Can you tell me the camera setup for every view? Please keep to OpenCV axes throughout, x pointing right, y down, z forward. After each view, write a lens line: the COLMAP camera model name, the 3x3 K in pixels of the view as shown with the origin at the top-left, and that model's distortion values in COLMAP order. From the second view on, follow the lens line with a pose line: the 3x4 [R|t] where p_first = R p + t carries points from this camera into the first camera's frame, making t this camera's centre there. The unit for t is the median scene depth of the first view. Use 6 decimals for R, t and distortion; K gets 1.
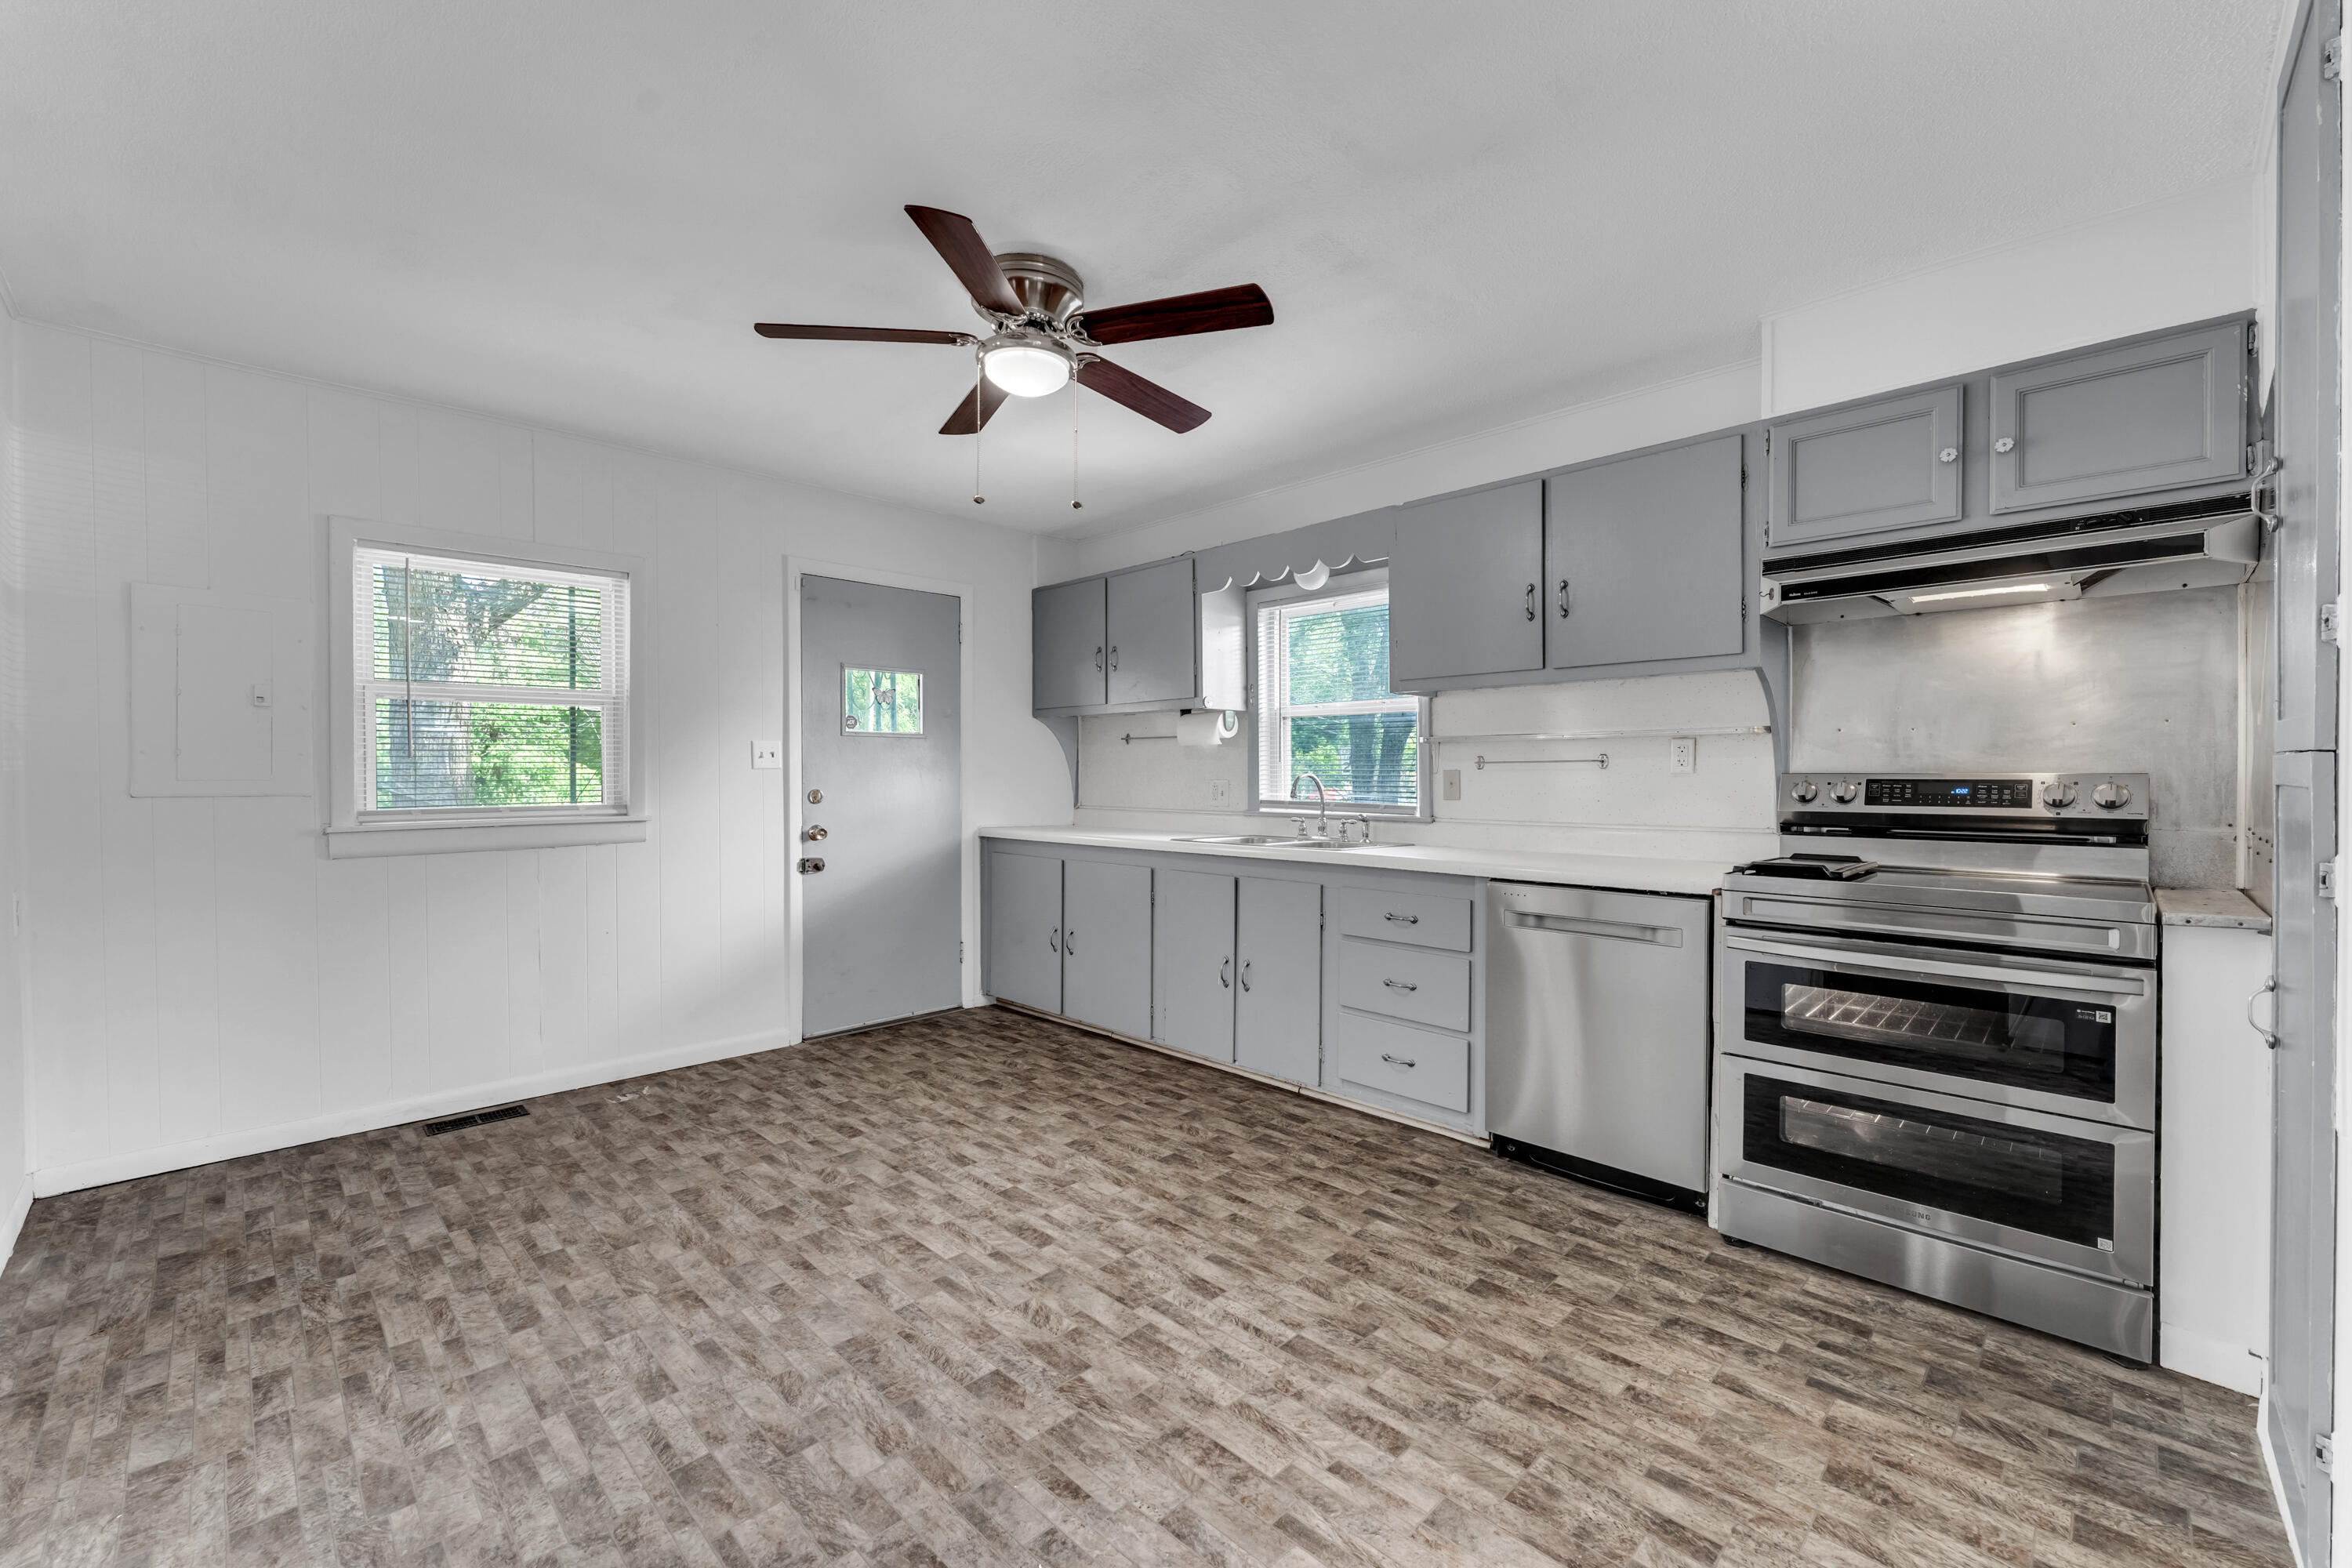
lens RADIAL K [[952.9, 0, 1130.8], [0, 952.9, 780.8], [0, 0, 1]] dist [0.002016, -0.003291]
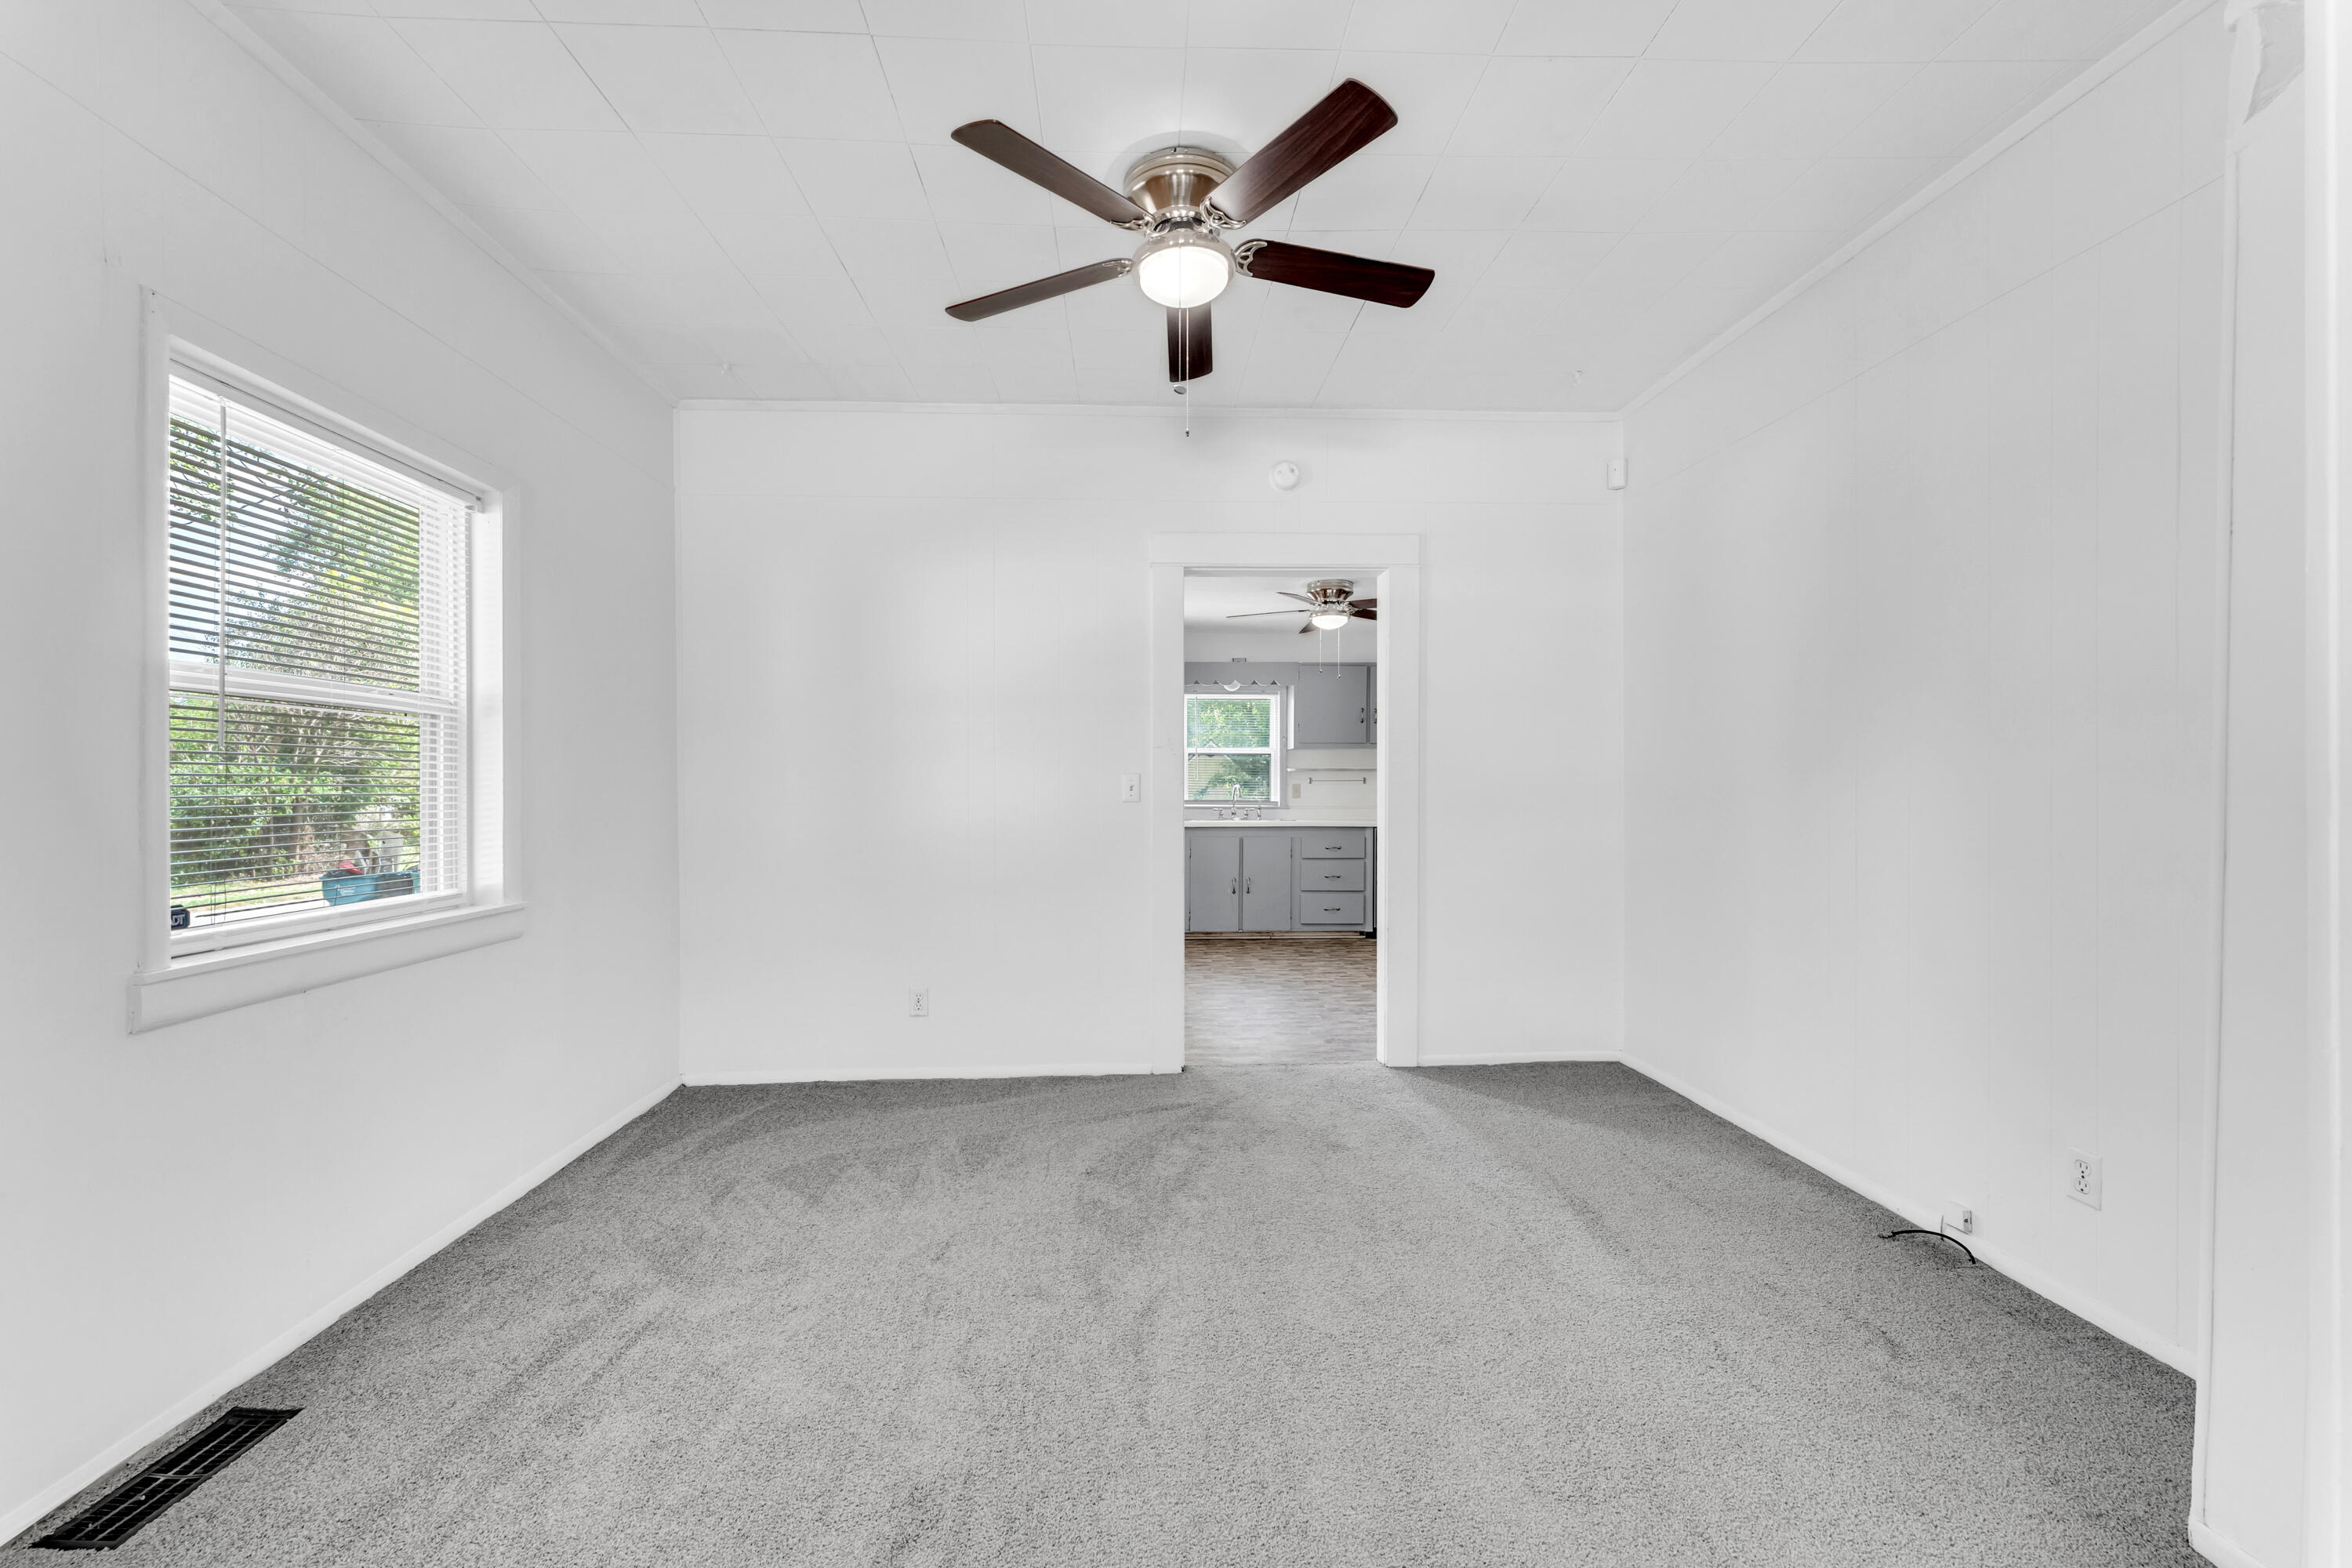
lens RADIAL K [[942.7, 0, 1176.0], [0, 942.7, 784.0], [0, 0, 1]] dist [-0.000323, -0.000036]
pose [[0.649234, -0.000545, 0.760589, -2.055473], [0.002364, 0.999996, -0.001301, -0.013062], [-0.760585, 0.002643, 0.649233, -0.259890]]
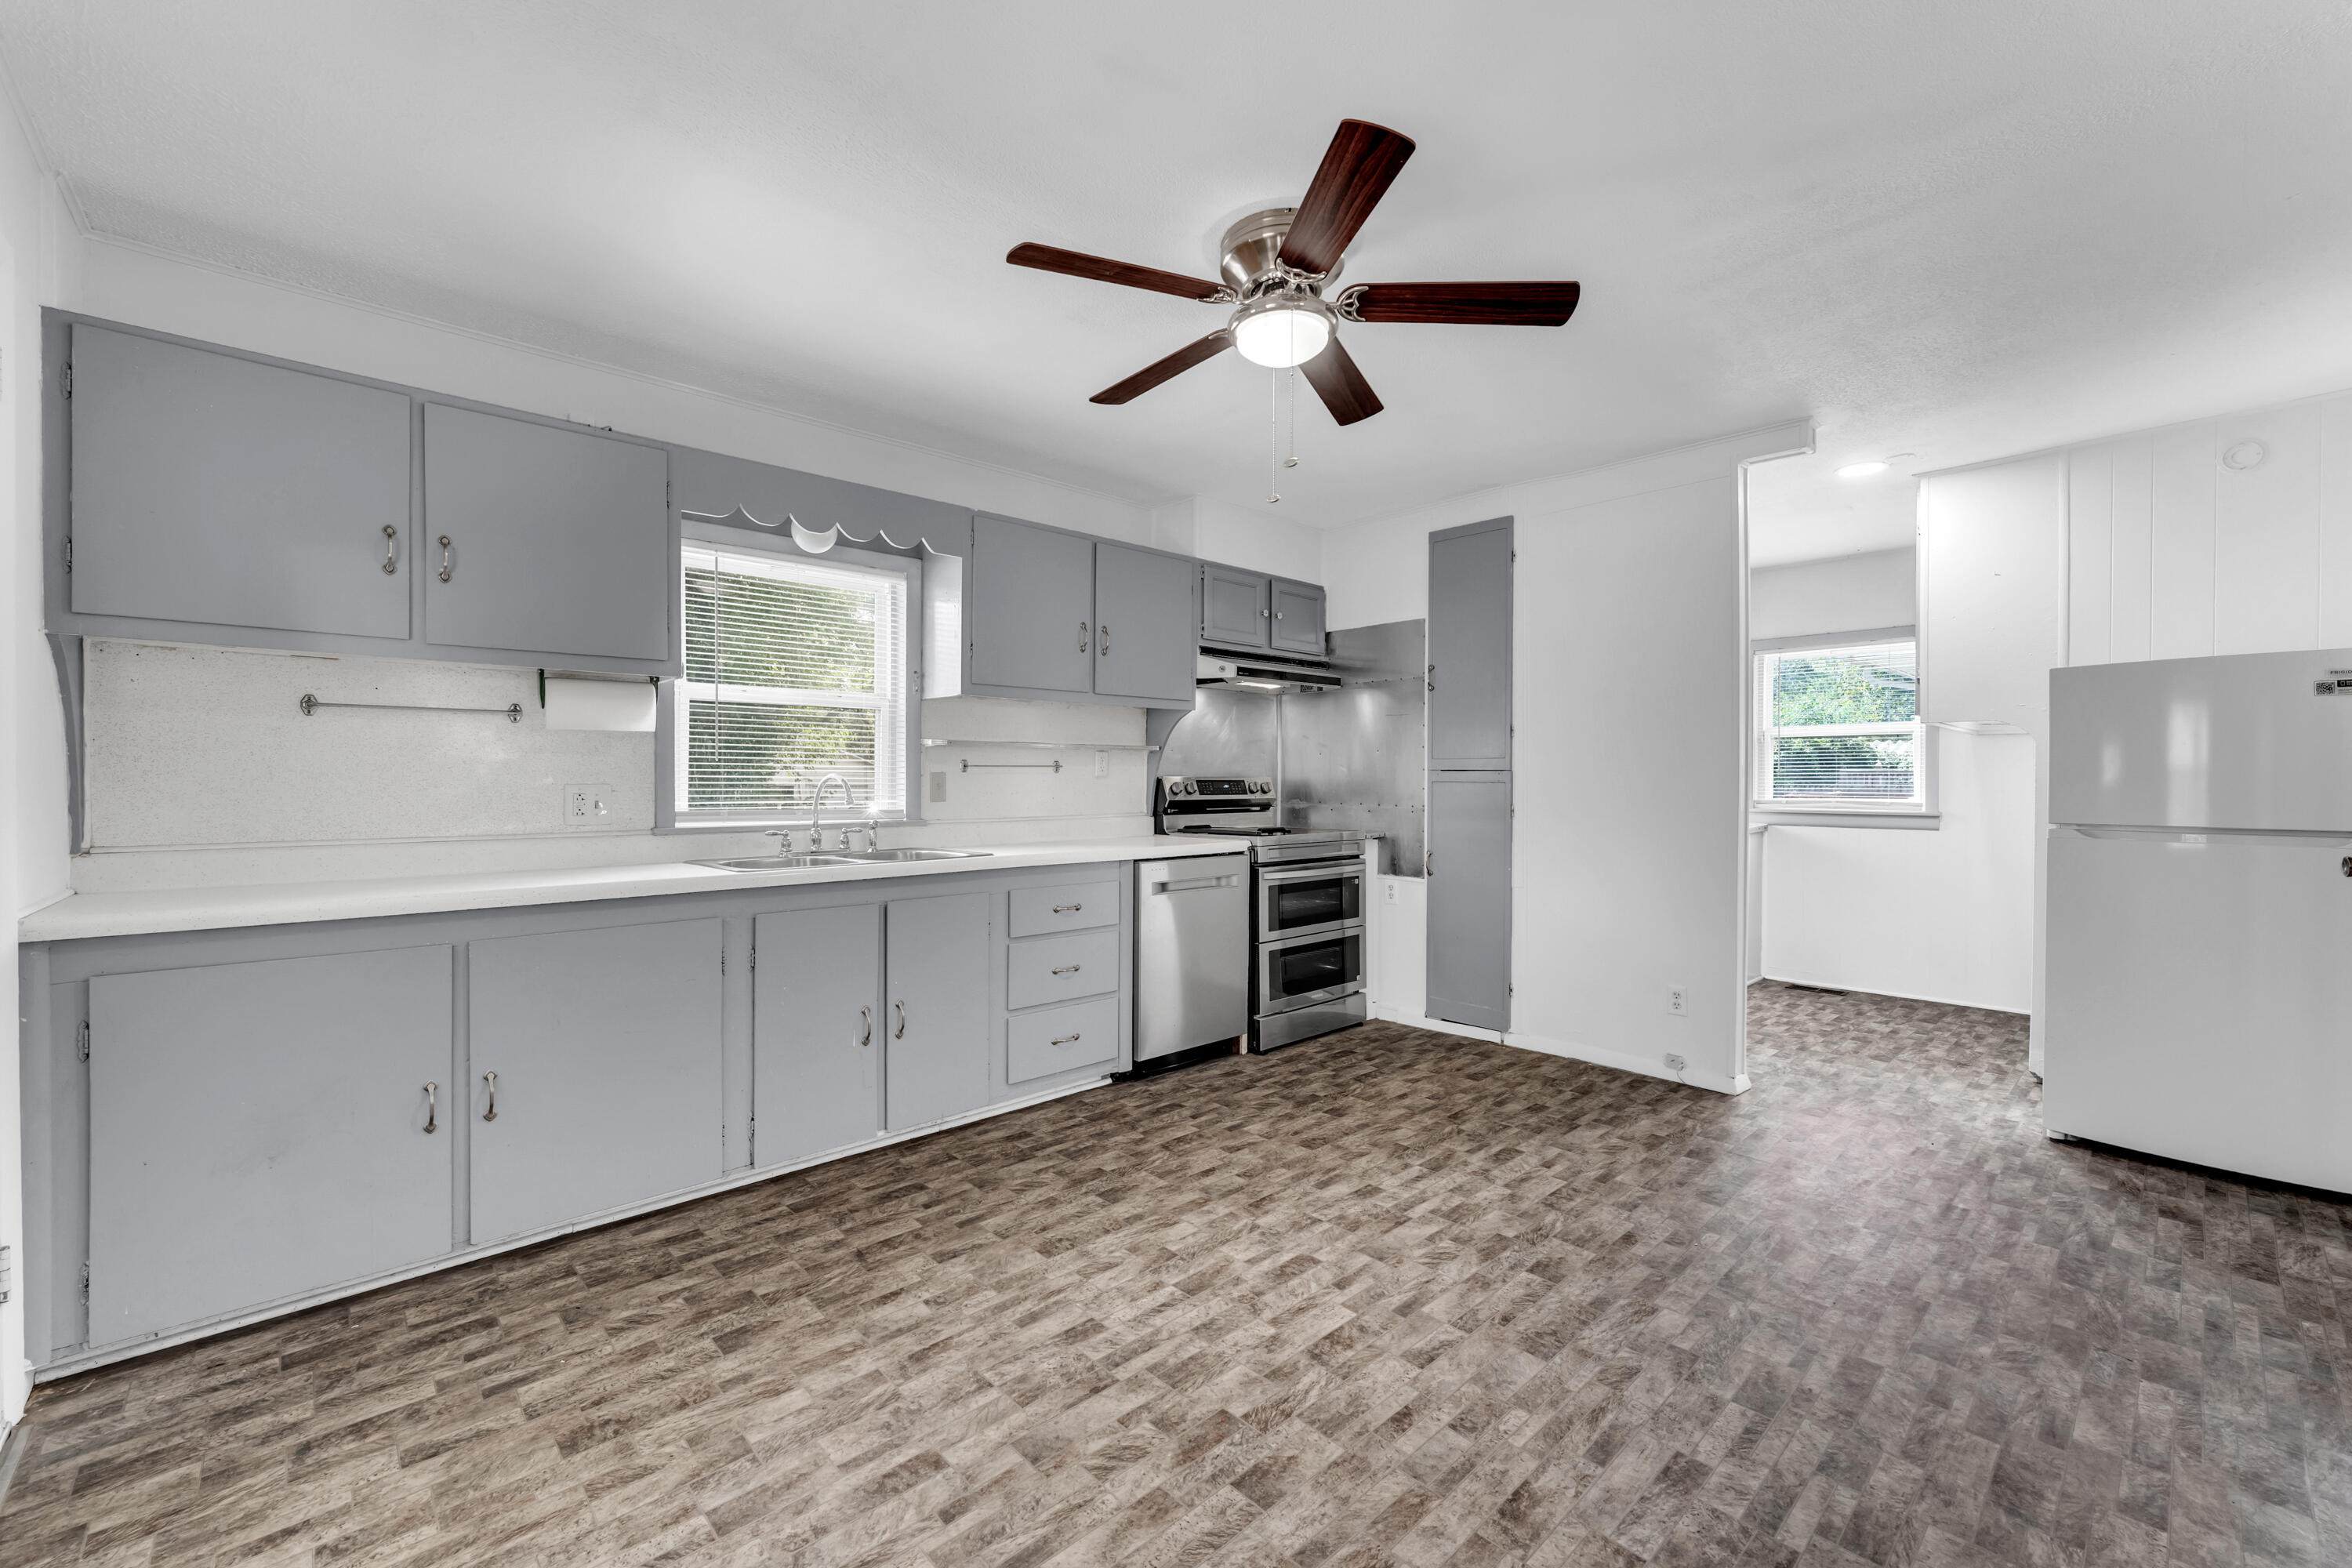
lens RADIAL K [[966.3, 0, 1176.0], [0, 966.3, 784.0], [0, 0, 1]] dist [-0.000311, 0.000422]
pose [[0.005938, -0.008286, 0.999948, -0.977683], [0.002861, 0.999962, 0.008269, -0.009422], [-0.999978, 0.002812, 0.005961, 1.027605]]
